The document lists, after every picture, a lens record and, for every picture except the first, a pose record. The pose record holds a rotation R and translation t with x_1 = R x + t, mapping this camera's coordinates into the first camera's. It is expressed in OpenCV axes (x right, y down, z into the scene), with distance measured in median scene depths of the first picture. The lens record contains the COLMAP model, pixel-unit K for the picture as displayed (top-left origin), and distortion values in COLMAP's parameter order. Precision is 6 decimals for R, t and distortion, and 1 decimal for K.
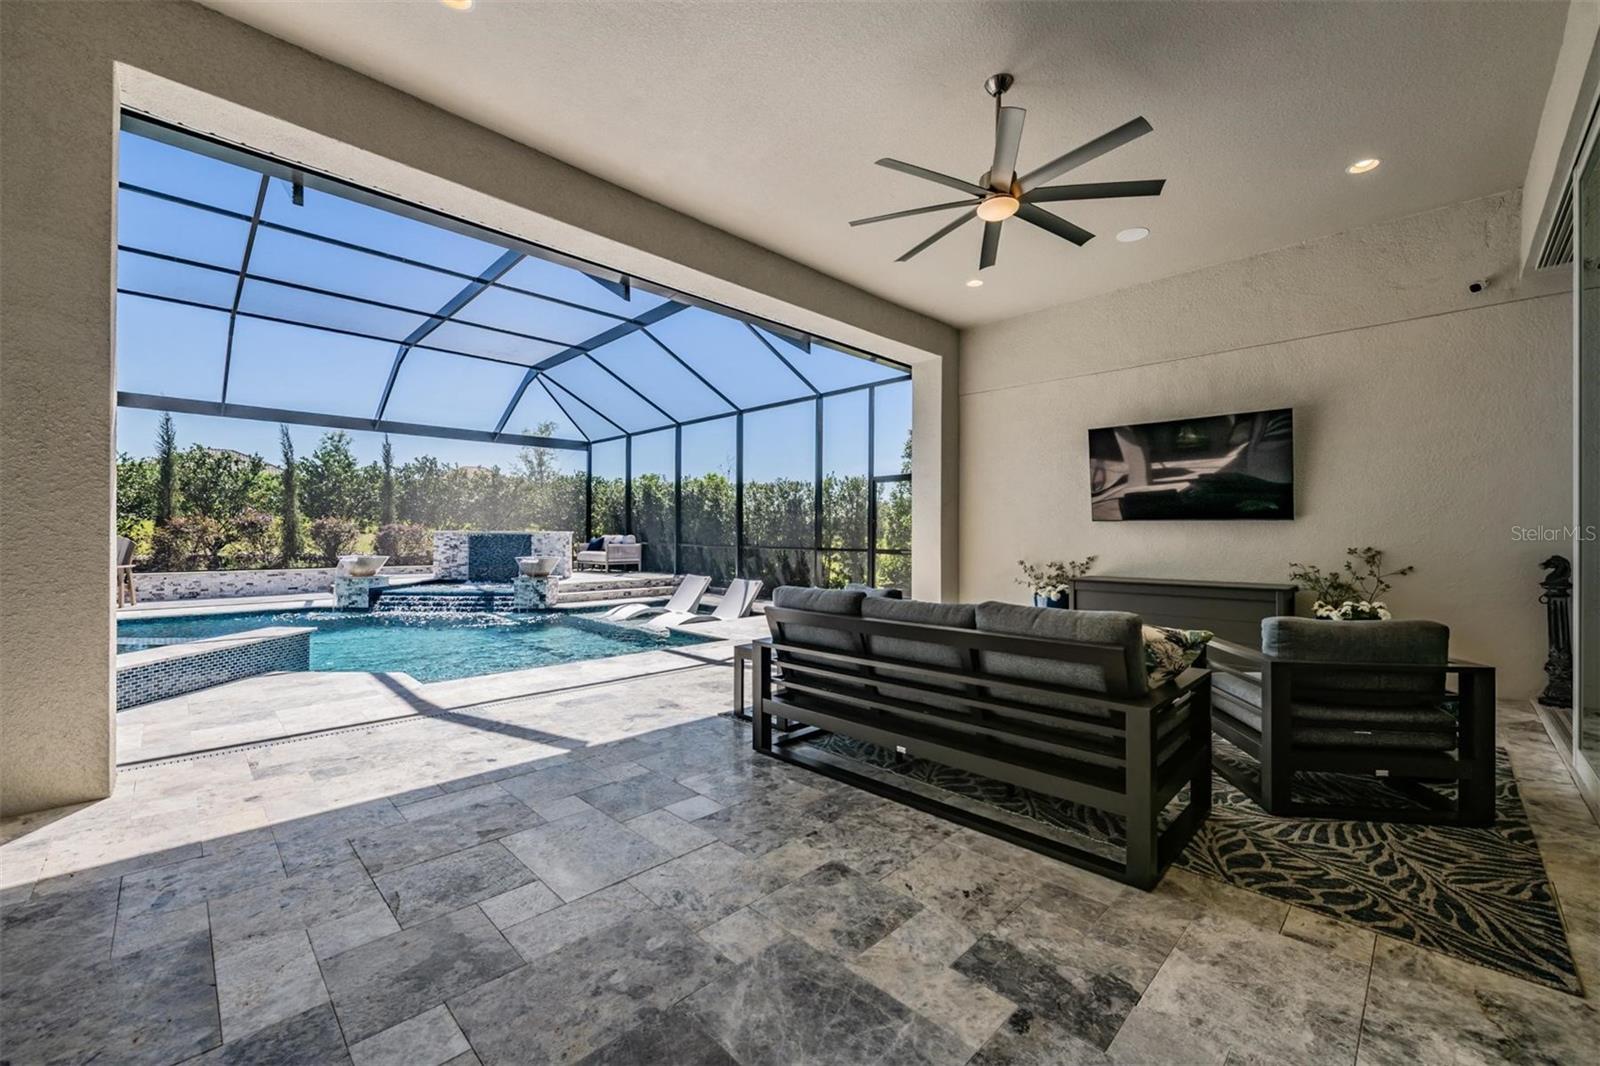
lens RADIAL K [[624.9, 0, 794.2], [0, 624.9, 534.0], [0, 0, 1]] dist [-0.003242, -0.000402]
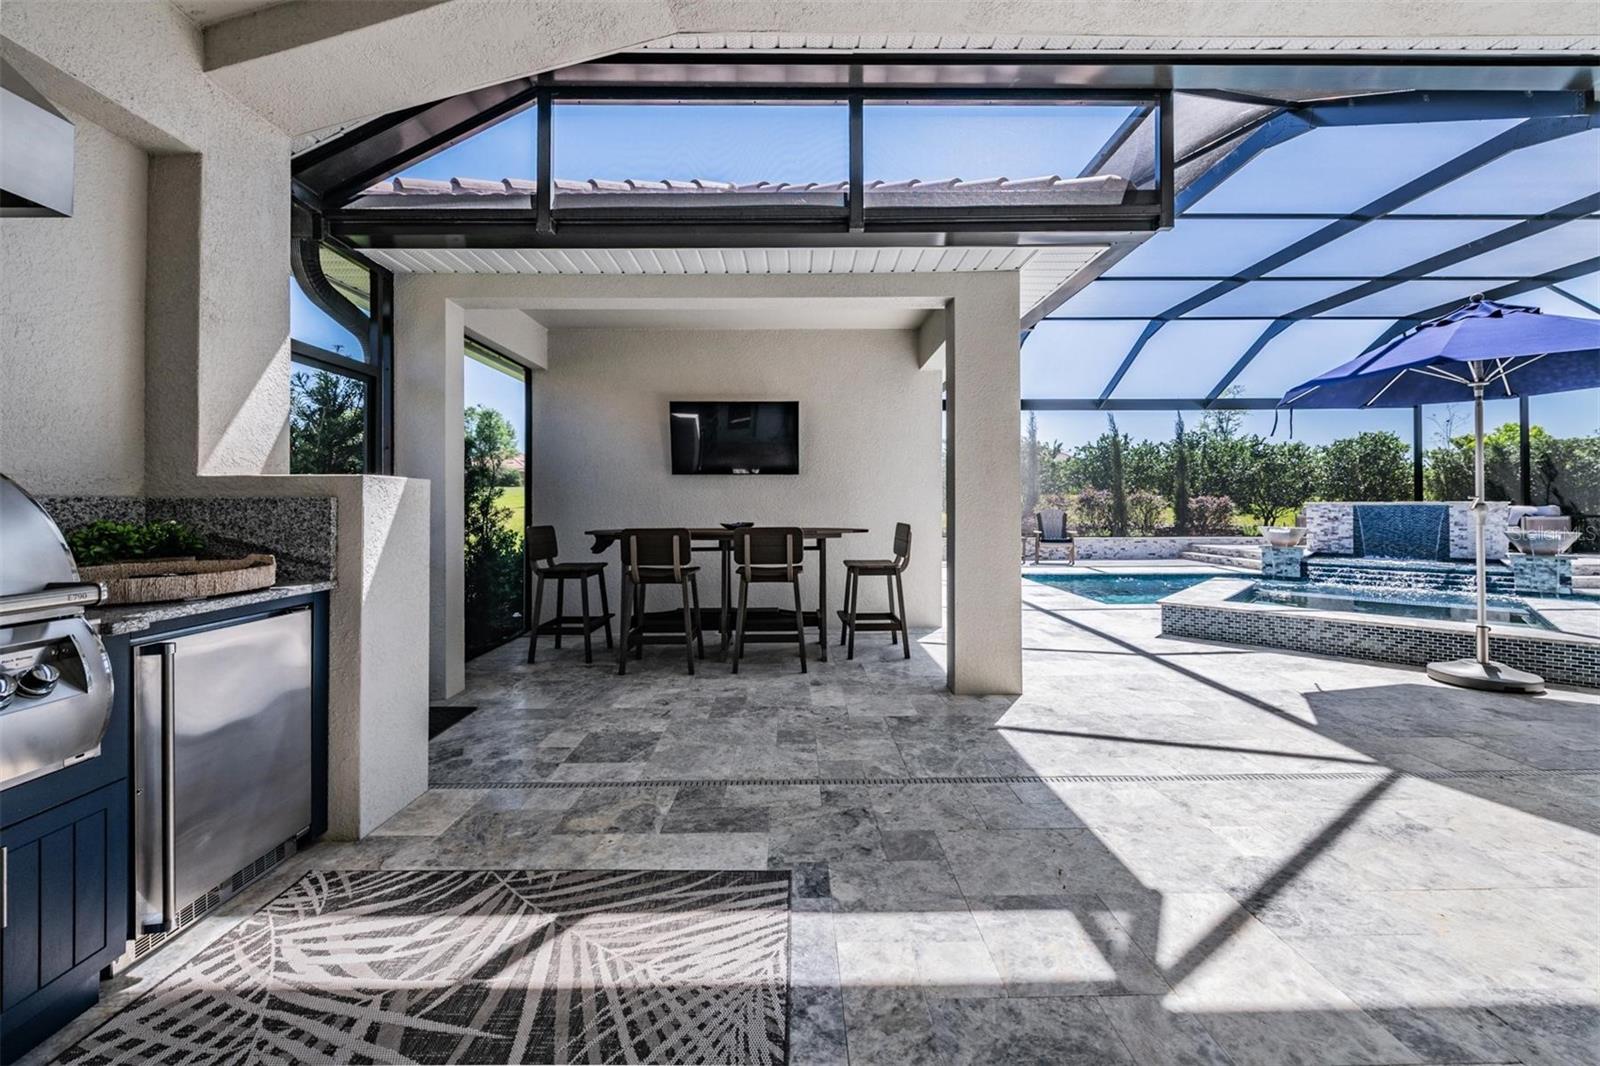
lens RADIAL K [[614.9, 0, 808.0], [0, 614.9, 496.4], [0, 0, 1]] dist [-0.002487, -0.000120]
pose [[0.729419, -0.016485, -0.683869, -0.475770], [0.004606, 0.999805, -0.019187, 0.000416], [0.684052, 0.010845, 0.729353, -0.238361]]
